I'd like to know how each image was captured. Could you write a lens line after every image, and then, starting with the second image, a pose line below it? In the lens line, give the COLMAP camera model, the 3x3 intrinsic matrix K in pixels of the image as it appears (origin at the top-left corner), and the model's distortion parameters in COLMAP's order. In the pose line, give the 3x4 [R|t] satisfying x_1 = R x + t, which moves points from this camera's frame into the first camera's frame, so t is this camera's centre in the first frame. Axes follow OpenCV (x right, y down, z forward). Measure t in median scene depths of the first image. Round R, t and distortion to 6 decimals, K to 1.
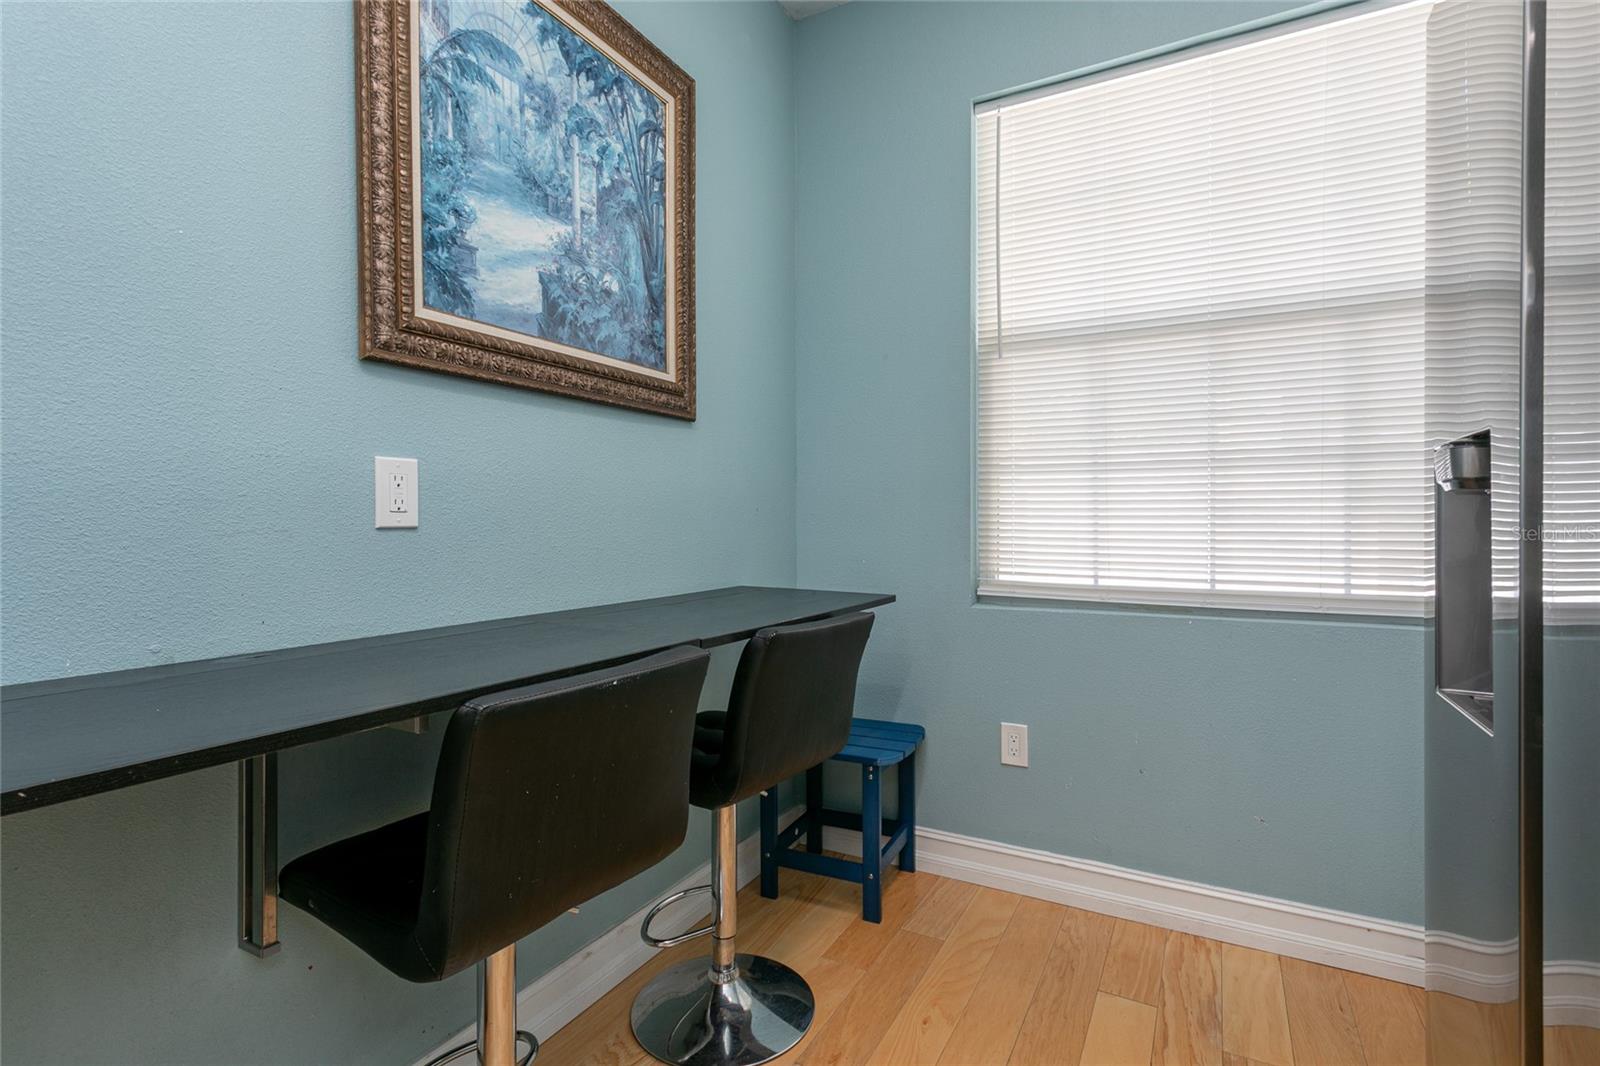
lens RADIAL K [[755.3, 0, 800.1], [0, 755.3, 517.5], [0, 0, 1]] dist [0.004309, 0.000904]
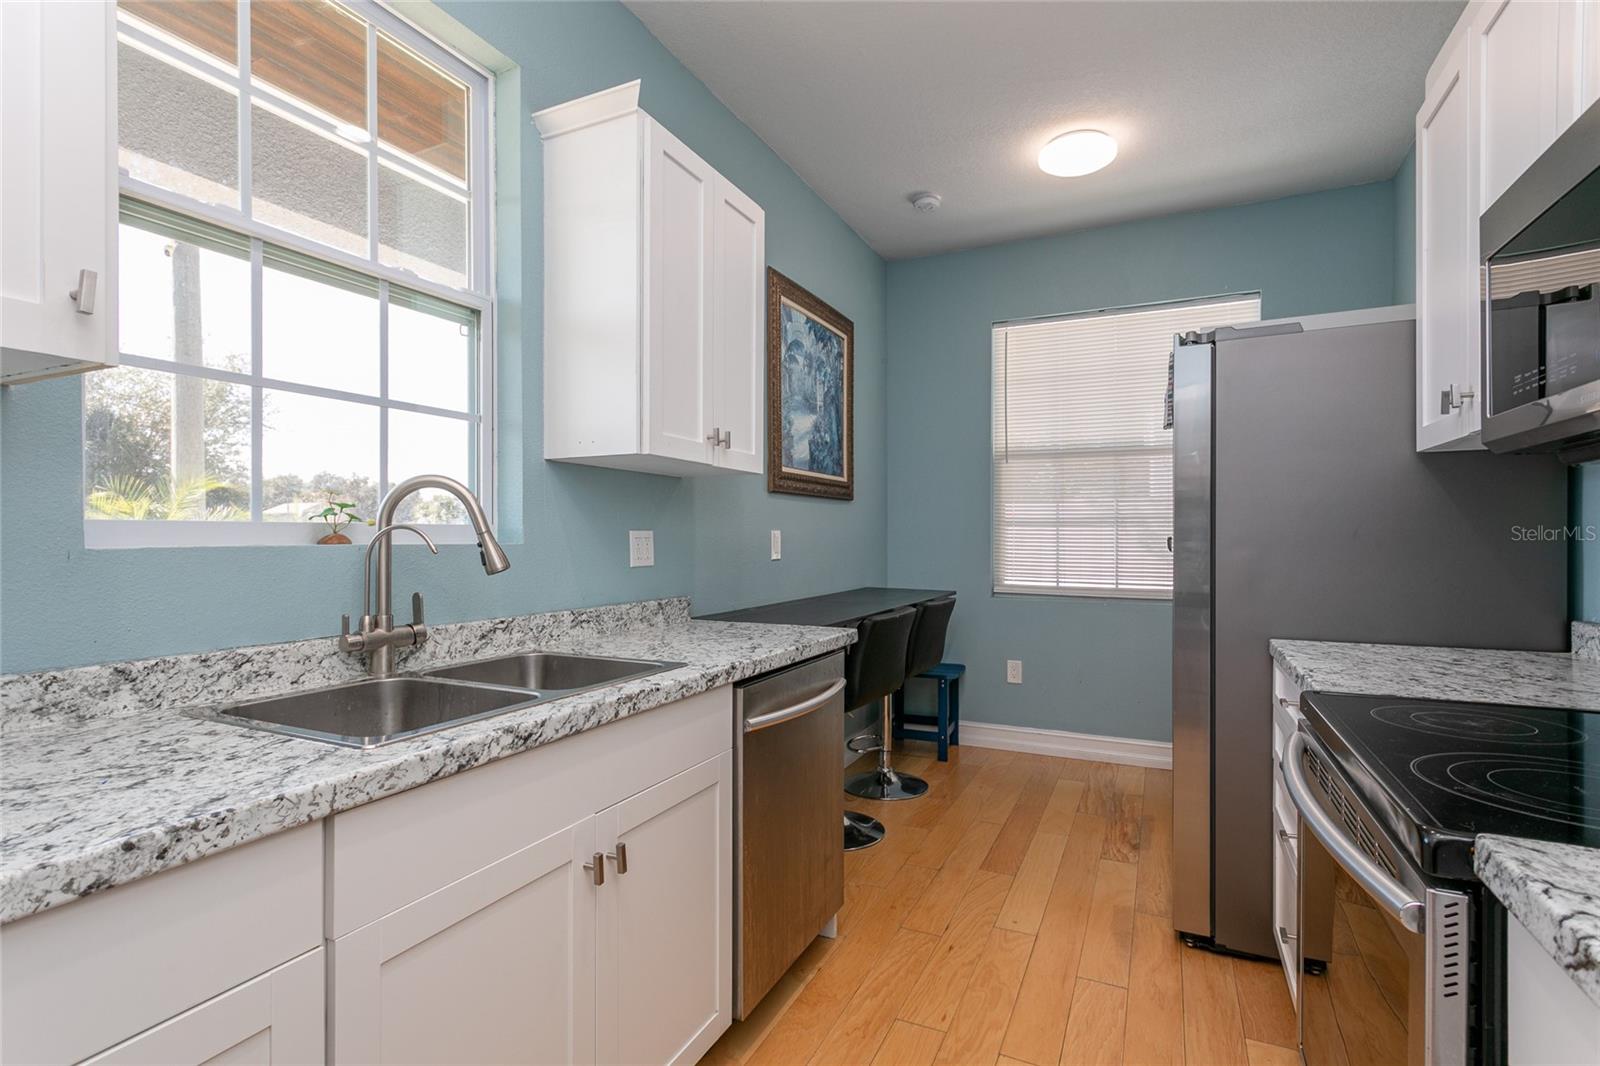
lens RADIAL K [[754.7, 0, 805.0], [0, 754.7, 543.6], [0, 0, 1]] dist [0.002838, 0.001149]
pose [[0.998079, -0.001766, 0.061928, -0.398605], [0.000896, 0.999900, 0.014086, -0.048303], [-0.061947, -0.014004, 0.997981, -0.944721]]
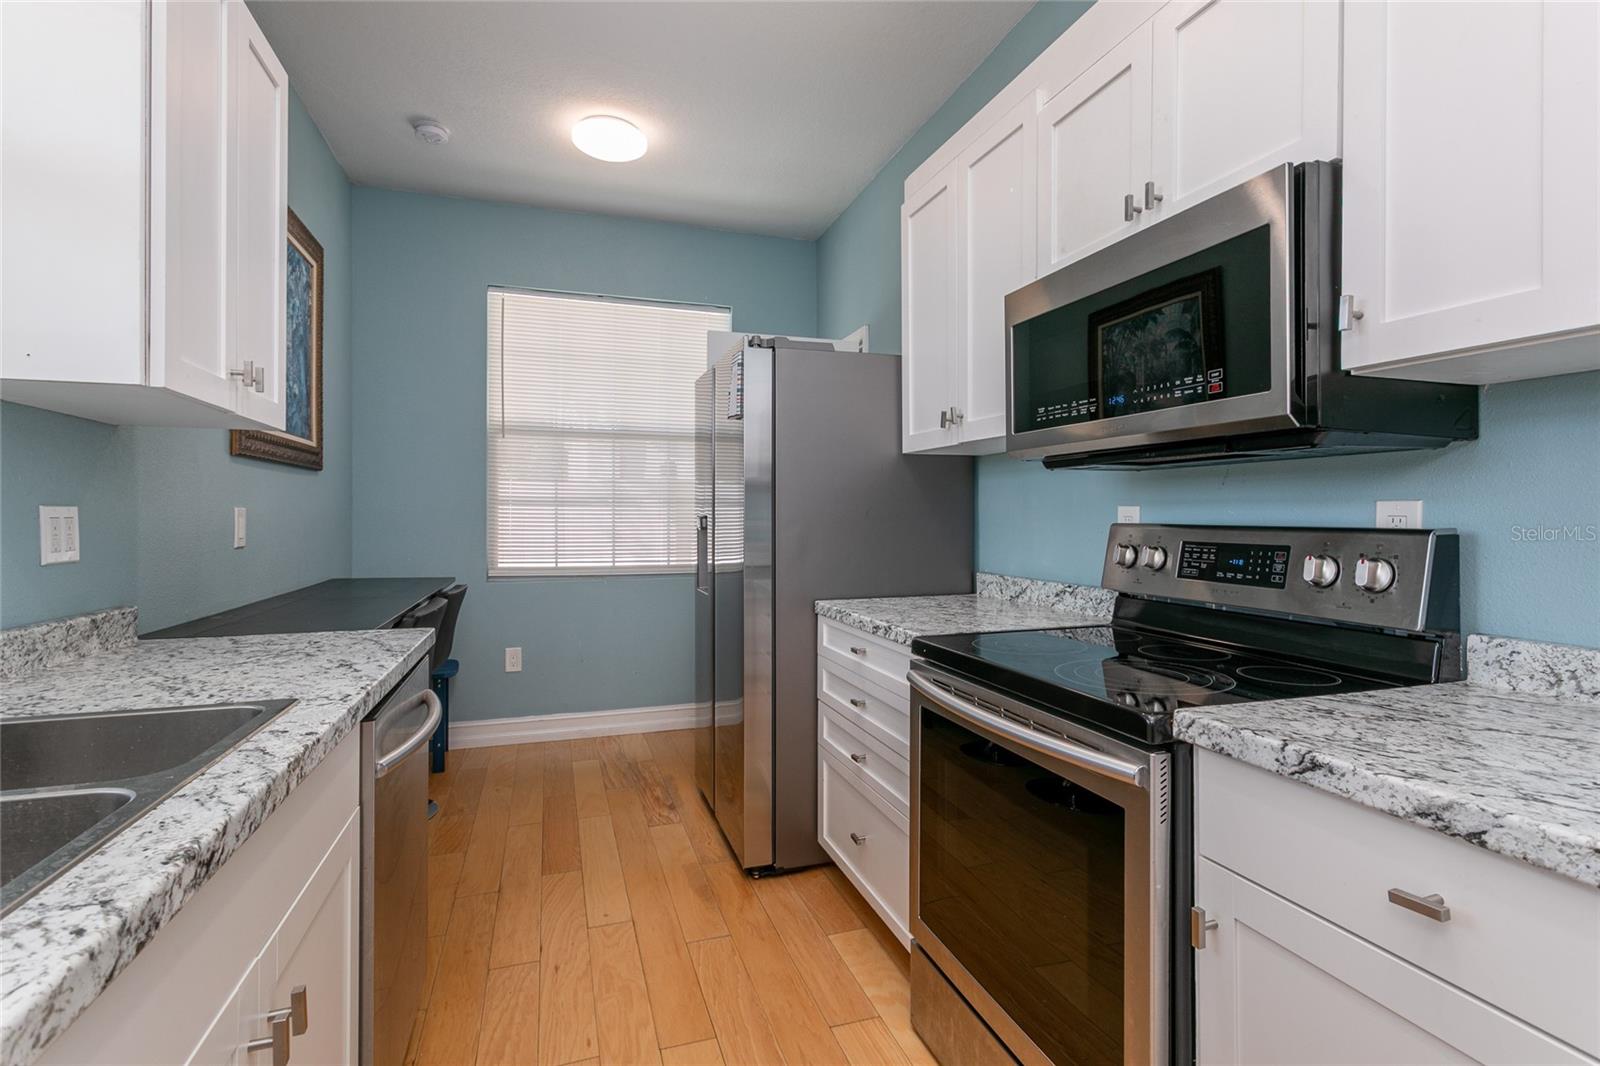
lens RADIAL K [[755.3, 0, 800.1], [0, 755.3, 517.5], [0, 0, 1]] dist [0.004309, 0.000904]
pose [[0.677422, -0.001930, 0.735592, -0.640280], [-0.002520, 0.999985, 0.004945, -0.046384], [-0.735590, -0.005204, 0.677407, -0.779510]]
